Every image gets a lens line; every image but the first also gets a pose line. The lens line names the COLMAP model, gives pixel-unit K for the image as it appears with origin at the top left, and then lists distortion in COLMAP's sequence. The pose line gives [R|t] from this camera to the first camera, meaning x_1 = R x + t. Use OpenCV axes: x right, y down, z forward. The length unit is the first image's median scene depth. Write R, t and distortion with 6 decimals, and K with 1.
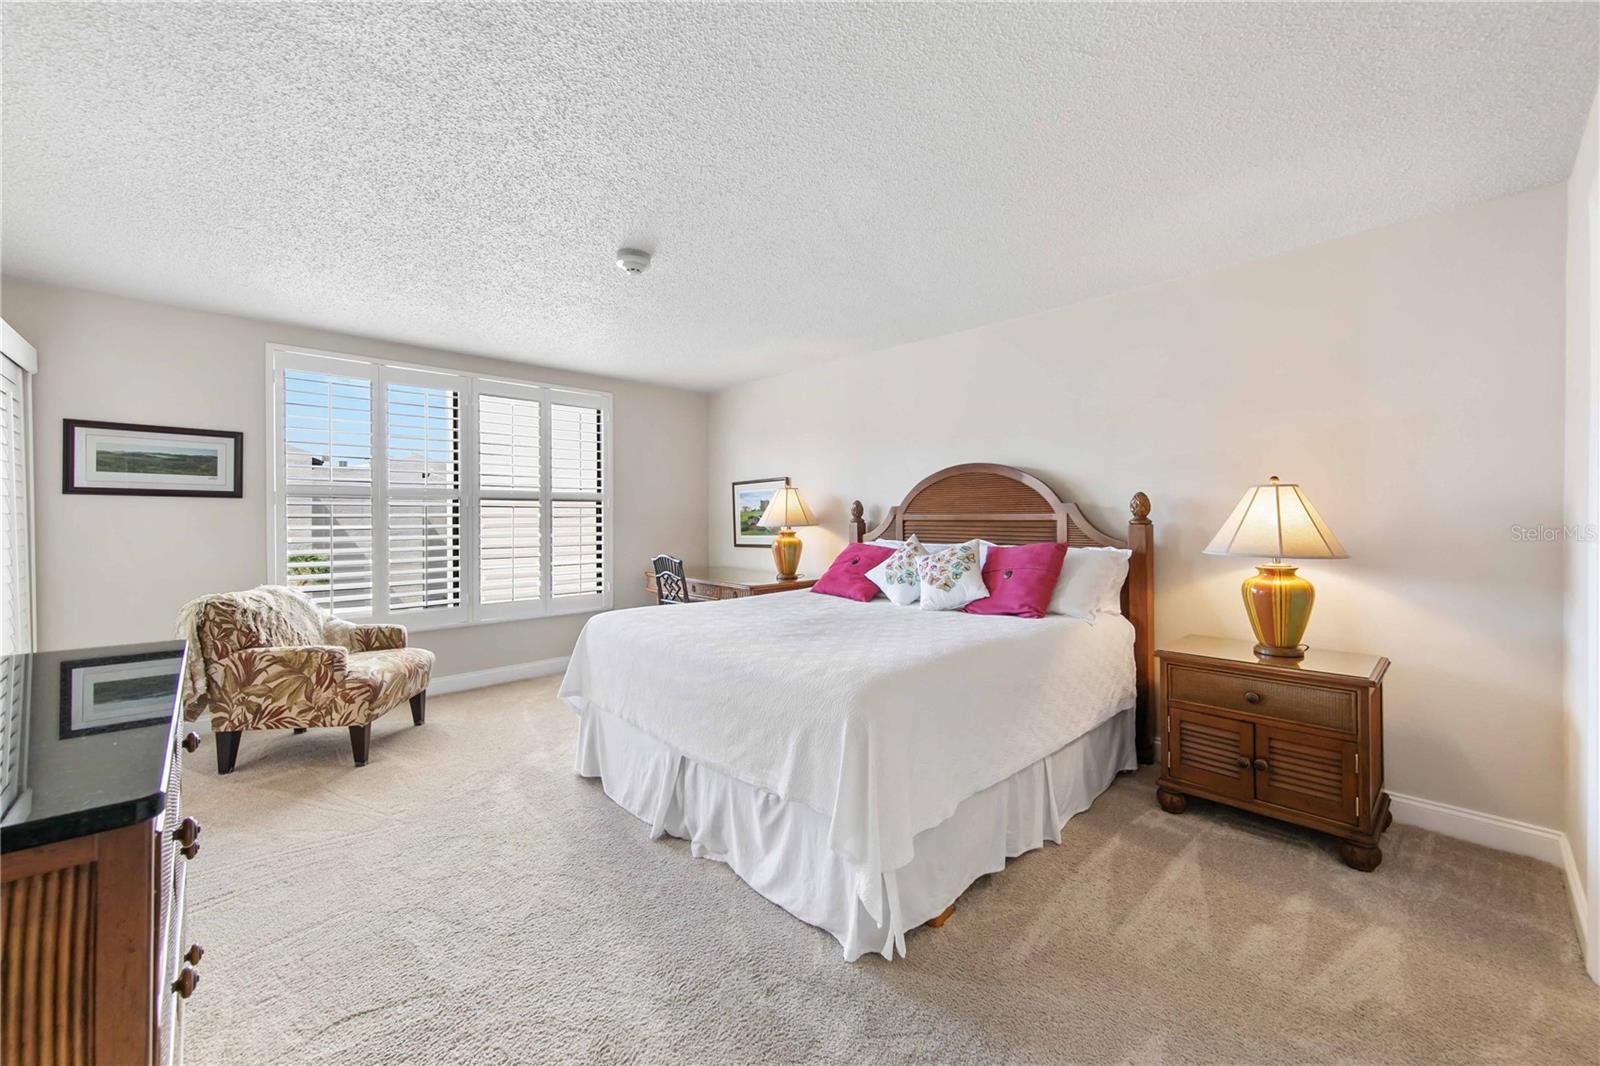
lens RADIAL K [[588.1, 0, 796.0], [0, 588.1, 531.0], [0, 0, 1]] dist [0.008703, -0.000011]
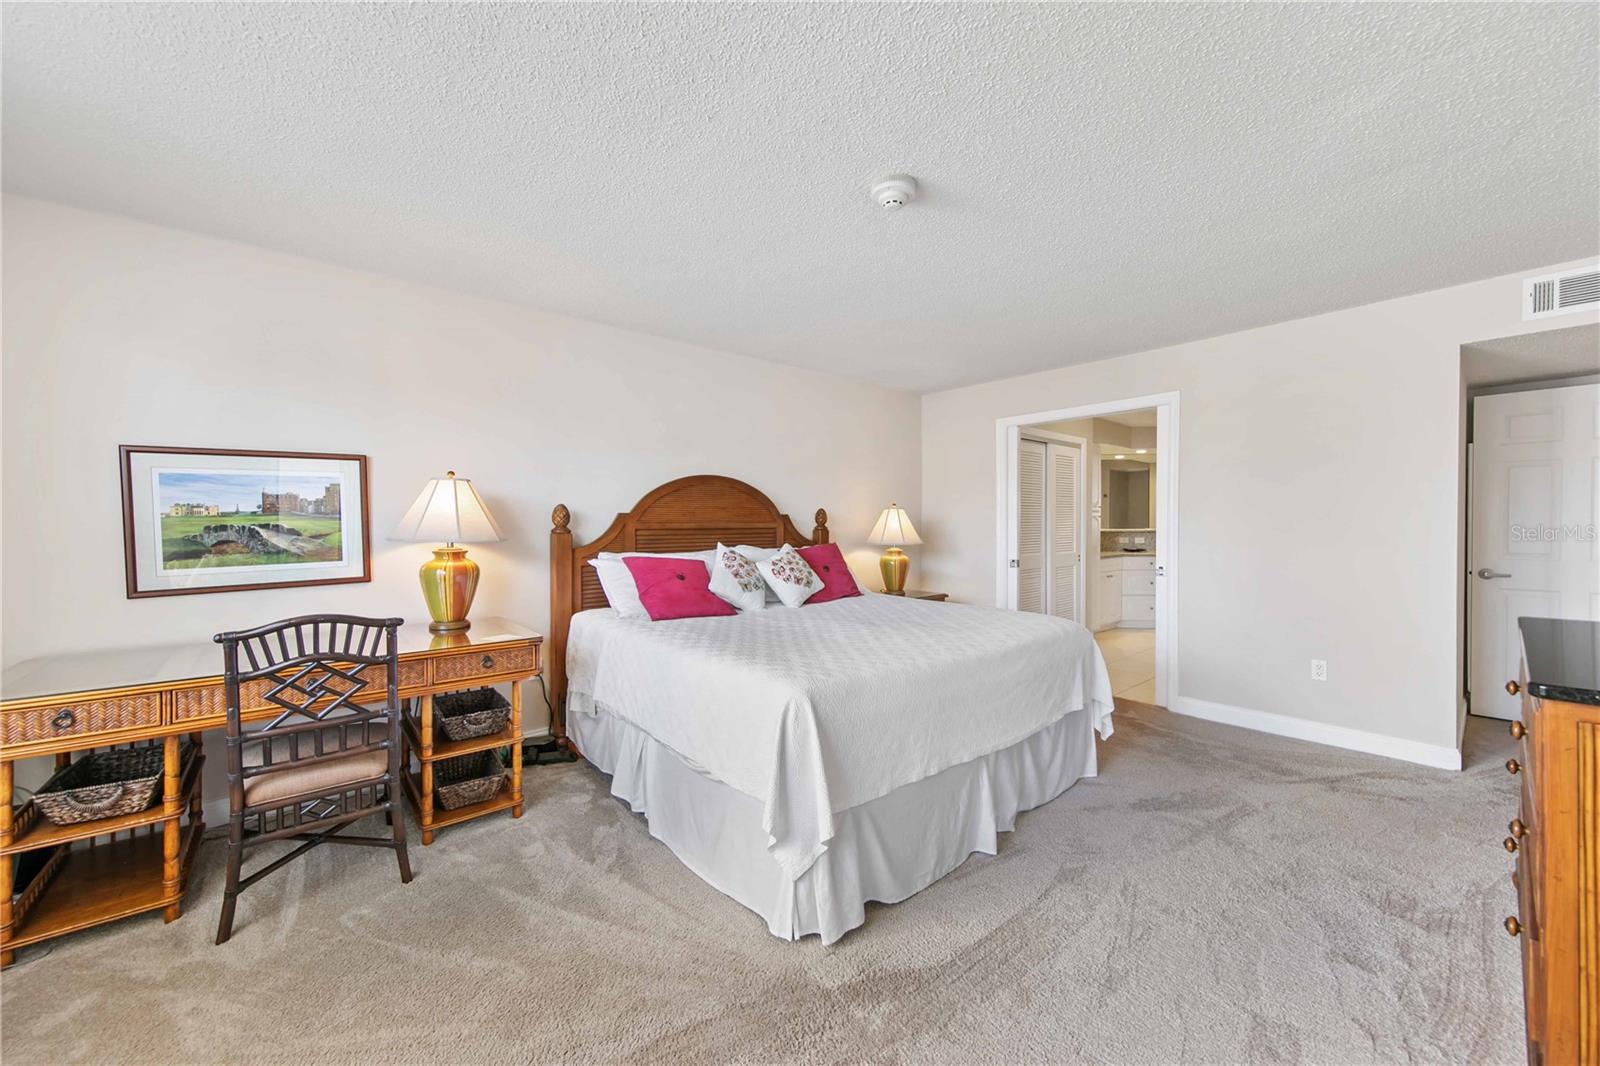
lens RADIAL K [[588.4, 0, 794.8], [0, 588.4, 491.4], [0, 0, 1]] dist [0.000077, -0.000002]
pose [[0.056268, 0.025779, 0.998083, -0.517247], [0.006612, 0.999635, -0.026192, -0.036836], [-0.998394, 0.008073, 0.056077, 0.512692]]
